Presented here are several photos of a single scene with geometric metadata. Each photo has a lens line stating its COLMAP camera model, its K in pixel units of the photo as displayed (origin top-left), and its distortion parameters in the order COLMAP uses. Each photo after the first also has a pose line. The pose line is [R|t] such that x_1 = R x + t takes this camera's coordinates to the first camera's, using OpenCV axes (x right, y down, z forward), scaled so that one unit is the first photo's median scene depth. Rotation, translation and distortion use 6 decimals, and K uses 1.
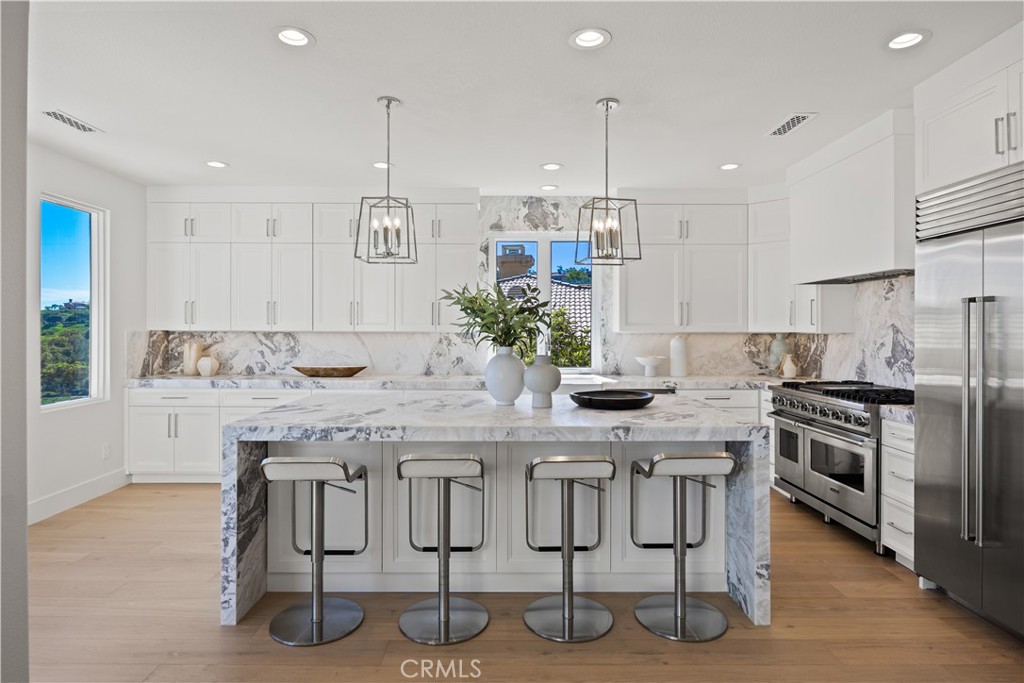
lens RADIAL K [[586.6, 0, 511.3], [0, 586.6, 332.7], [0, 0, 1]] dist [0.006629, 0.000645]
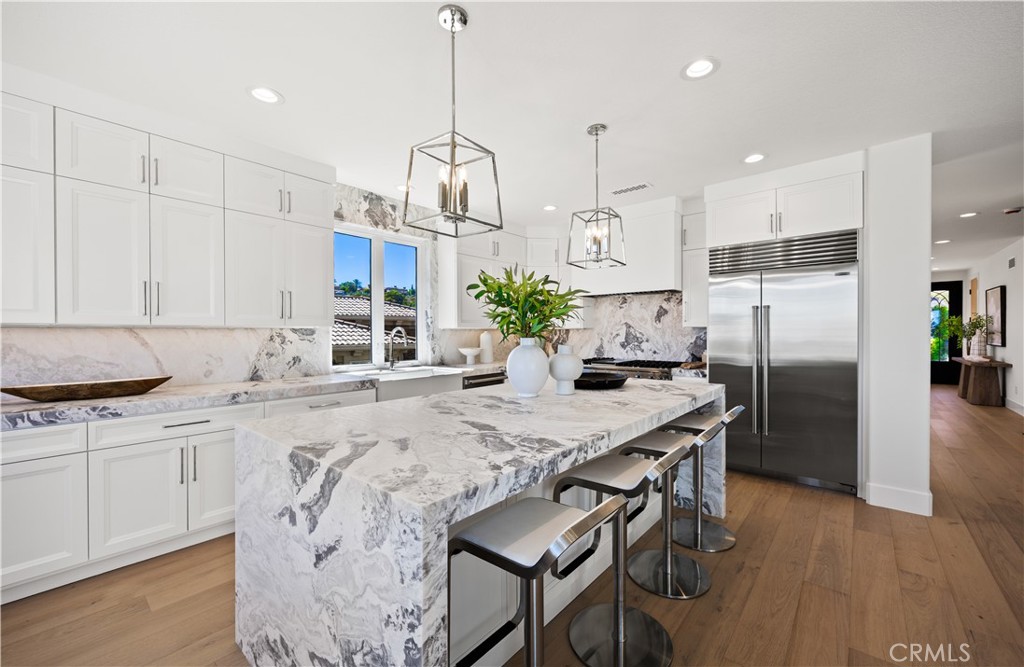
lens RADIAL K [[405.5, 0, 512.4], [0, 405.5, 336.9], [0, 0, 1]] dist [-0.000899, 0.000449]
pose [[0.629918, -0.012025, 0.776568, -0.387638], [0.009020, 0.999926, 0.008166, 0.011654], [-0.776609, 0.001861, 0.629980, 0.412110]]
